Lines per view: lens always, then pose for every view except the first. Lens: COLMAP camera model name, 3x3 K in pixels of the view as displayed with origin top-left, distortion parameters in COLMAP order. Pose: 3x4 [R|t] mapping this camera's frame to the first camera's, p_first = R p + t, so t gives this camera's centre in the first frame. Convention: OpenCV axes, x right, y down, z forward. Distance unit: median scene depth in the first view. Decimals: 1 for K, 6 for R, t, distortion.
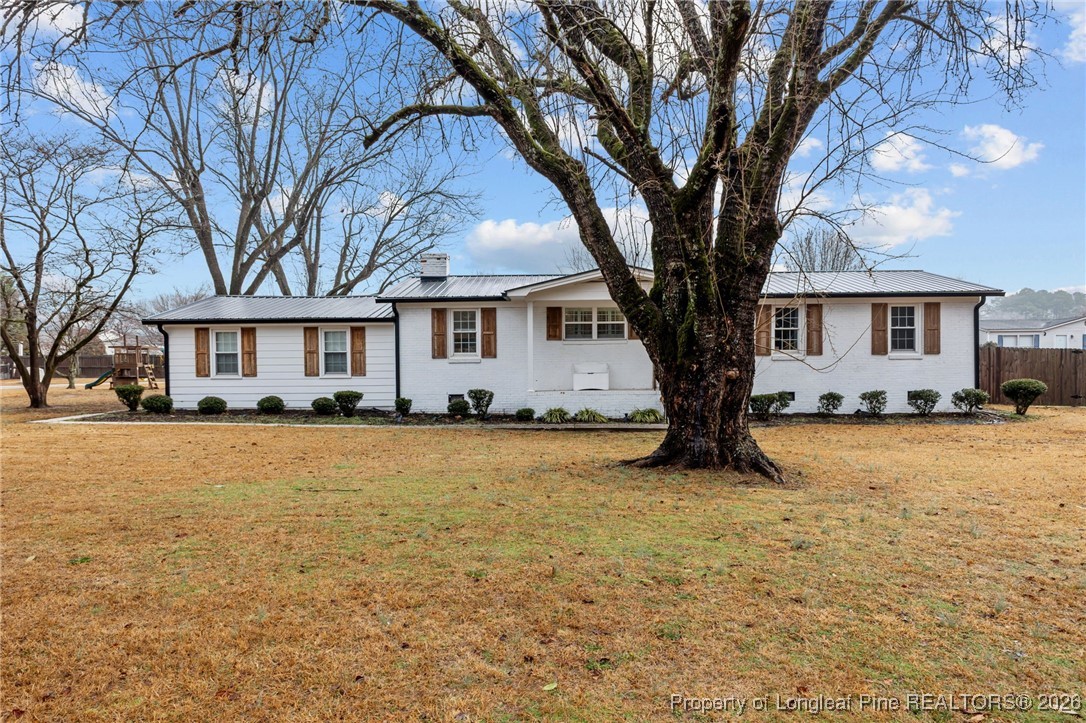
lens RADIAL K [[454.5, 0, 556.9], [0, 454.5, 367.7], [0, 0, 1]] dist [0.000365, 0.000087]
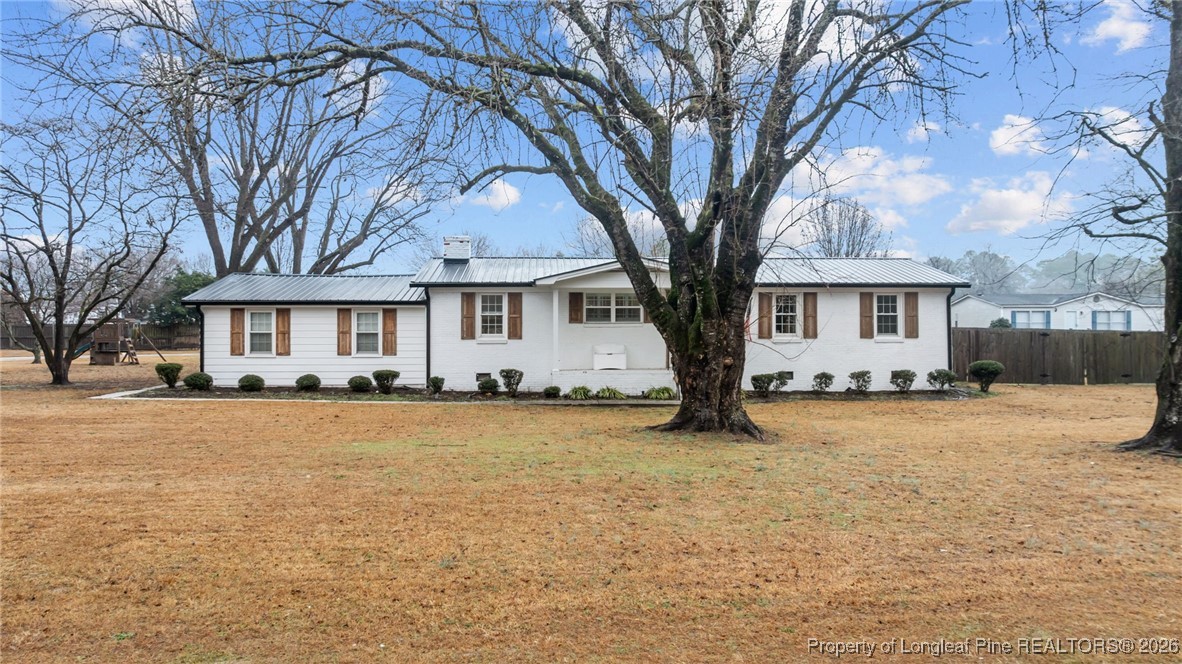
lens RADIAL K [[470.9, 0, 591.0], [0, 470.9, 332.0], [0, 0, 1]] dist [-0.010559, -0.000079]
pose [[0.998470, 0.007228, 0.054828, -0.032869], [-0.005846, 0.999662, -0.025329, -0.011752], [-0.054993, 0.024970, 0.998174, -0.123537]]
